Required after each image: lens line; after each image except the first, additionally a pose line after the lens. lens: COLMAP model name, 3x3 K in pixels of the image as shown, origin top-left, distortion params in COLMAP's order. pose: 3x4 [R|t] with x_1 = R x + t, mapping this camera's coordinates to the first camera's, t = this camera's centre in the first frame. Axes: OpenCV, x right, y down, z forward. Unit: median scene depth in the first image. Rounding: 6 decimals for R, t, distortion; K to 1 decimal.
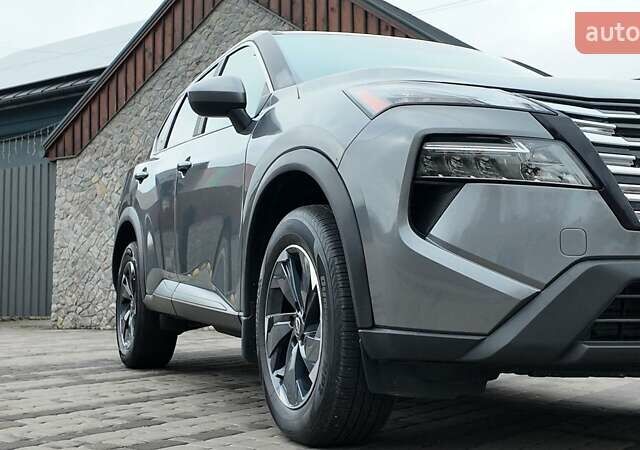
lens RADIAL K [[928.0, 0, 322.2], [0, 928.0, 224.3], [0, 0, 1]] dist [0.102555, 0.000000]
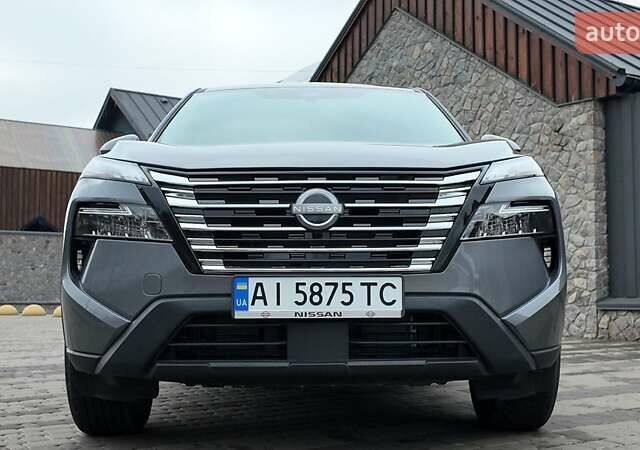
lens RADIAL K [[928.0, 0, 320.1], [0, 928.0, 221.3], [0, 0, 1]] dist [0.102555, 0.000000]
pose [[0.933998, -0.031290, -0.355906, 0.714135], [0.033988, 0.999421, 0.001328, -0.046581], [0.355658, -0.013336, 0.934521, -0.097806]]
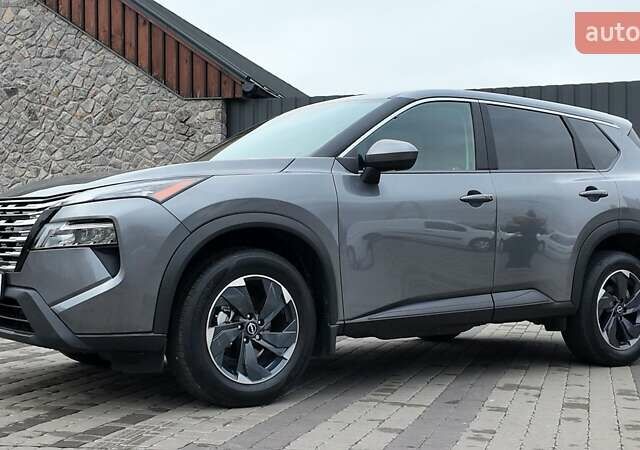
lens RADIAL K [[928.0, 0, 322.8], [0, 928.0, 222.1], [0, 0, 1]] dist [0.102555, 0.000000]
pose [[0.940961, 0.016031, 0.338135, -0.323503], [-0.033630, 0.998363, 0.046255, -0.123578], [-0.336840, -0.054896, 0.939960, -0.316345]]
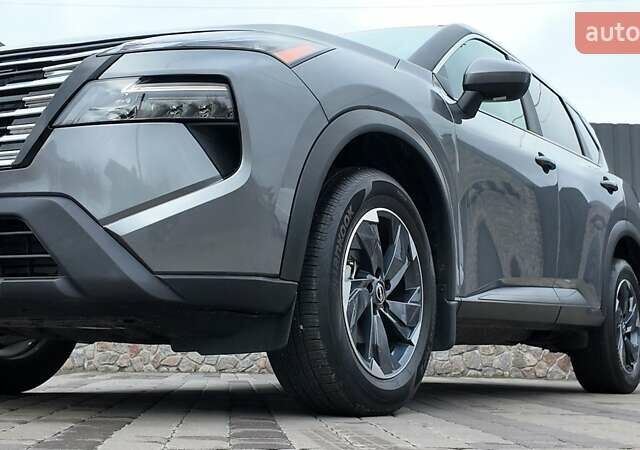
lens RADIAL K [[928.0, 0, 319.2], [0, 928.0, 223.7], [0, 0, 1]] dist [0.102555, 0.000000]
pose [[0.747370, 0.104574, 0.656126, -0.597035], [-0.063651, 0.994263, -0.085964, 0.128764], [-0.661352, 0.022484, 0.749739, 0.417428]]
